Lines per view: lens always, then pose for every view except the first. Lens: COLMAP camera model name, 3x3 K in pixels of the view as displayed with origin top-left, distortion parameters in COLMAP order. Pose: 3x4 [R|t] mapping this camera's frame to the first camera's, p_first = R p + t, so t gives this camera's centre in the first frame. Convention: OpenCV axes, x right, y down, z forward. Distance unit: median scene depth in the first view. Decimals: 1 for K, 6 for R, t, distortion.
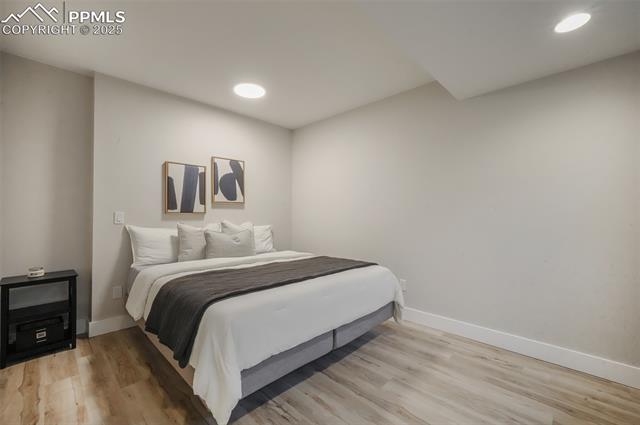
lens RADIAL K [[257.6, 0, 320.0], [0, 257.6, 212.5], [0, 0, 1]] dist [-0.036815, -0.000155]
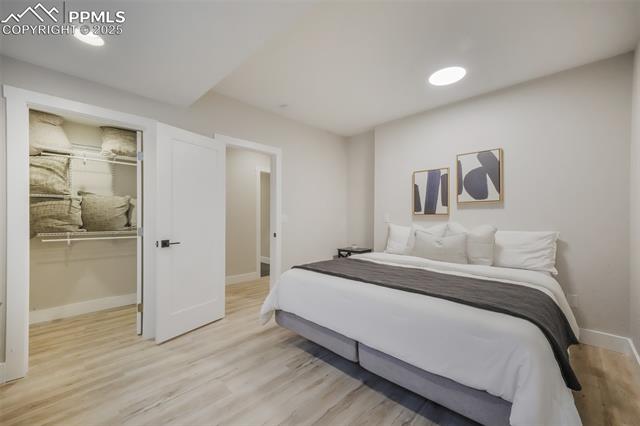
lens RADIAL K [[257.6, 0, 320.0], [0, 257.6, 213.0], [0, 0, 1]] dist [-0.036815, -0.000155]
pose [[0.000158, -0.014307, -0.999898, 0.572610], [0.010223, 0.999845, -0.014304, 0.006958], [0.999948, -0.010220, 0.000304, 0.516281]]
